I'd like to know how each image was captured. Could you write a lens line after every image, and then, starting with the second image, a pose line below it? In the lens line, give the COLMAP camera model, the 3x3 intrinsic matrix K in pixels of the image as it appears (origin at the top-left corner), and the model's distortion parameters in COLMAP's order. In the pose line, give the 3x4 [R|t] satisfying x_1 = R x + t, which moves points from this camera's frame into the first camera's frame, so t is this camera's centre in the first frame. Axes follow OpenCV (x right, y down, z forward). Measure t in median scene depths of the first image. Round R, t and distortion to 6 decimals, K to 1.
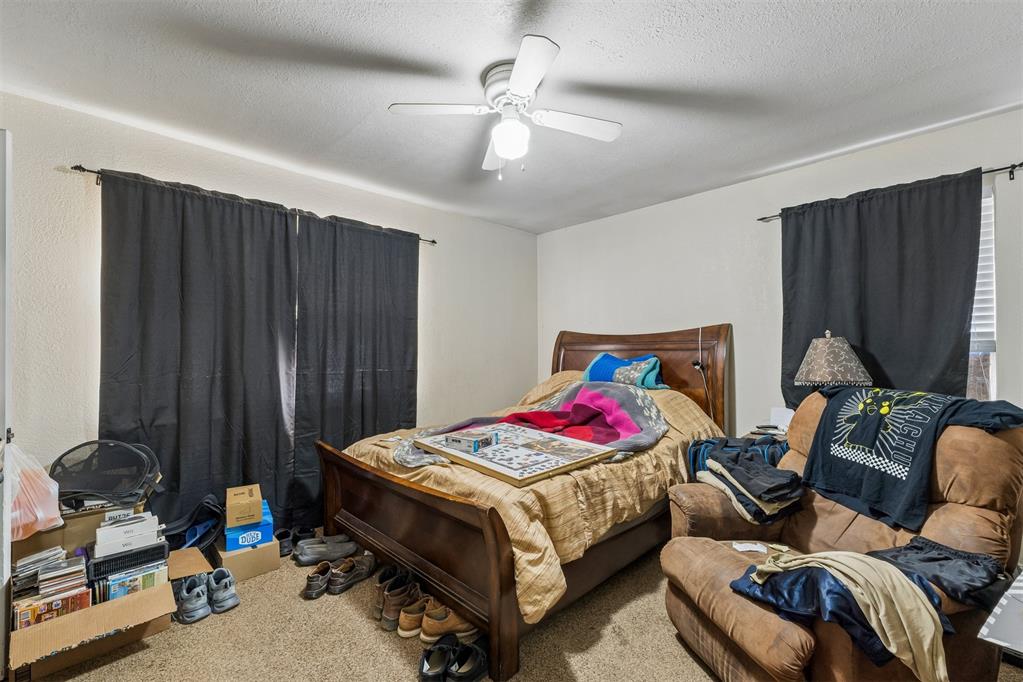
lens RADIAL K [[434.1, 0, 507.6], [0, 434.1, 338.9], [0, 0, 1]] dist [0.007089, -0.000555]
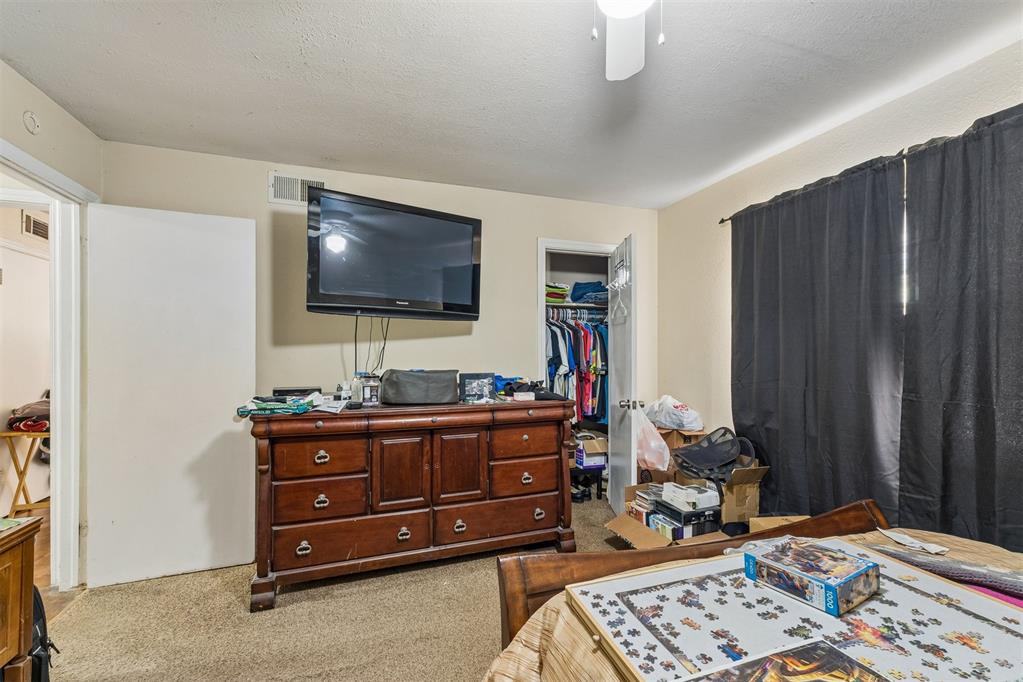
lens RADIAL K [[434.1, 0, 513.2], [0, 434.1, 349.3], [0, 0, 1]] dist [0.007089, -0.000555]
pose [[-0.432315, -0.000727, -0.901722, 0.518688], [0.015167, 0.999852, -0.008077, 0.002249], [0.901595, -0.017168, -0.432240, 1.042282]]
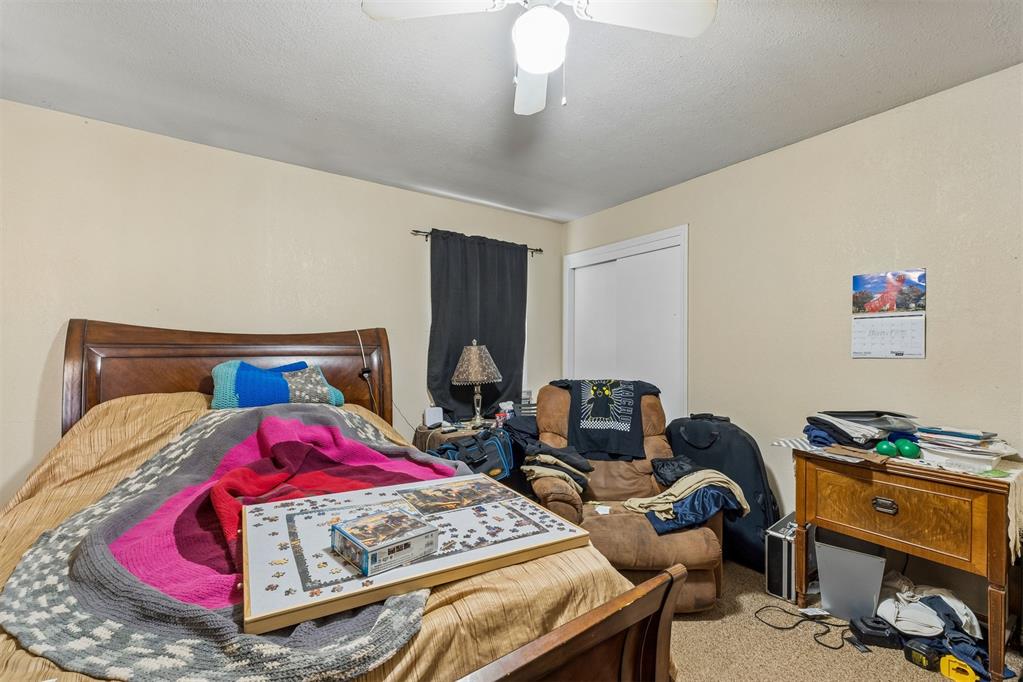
lens RADIAL K [[434.1, 0, 517.0], [0, 434.1, 350.2], [0, 0, 1]] dist [0.007089, -0.000555]
pose [[0.155400, 0.009697, 0.987804, -0.620632], [-0.021863, 0.999741, -0.006375, 0.021584], [-0.987610, -0.020606, 0.155571, 0.880549]]
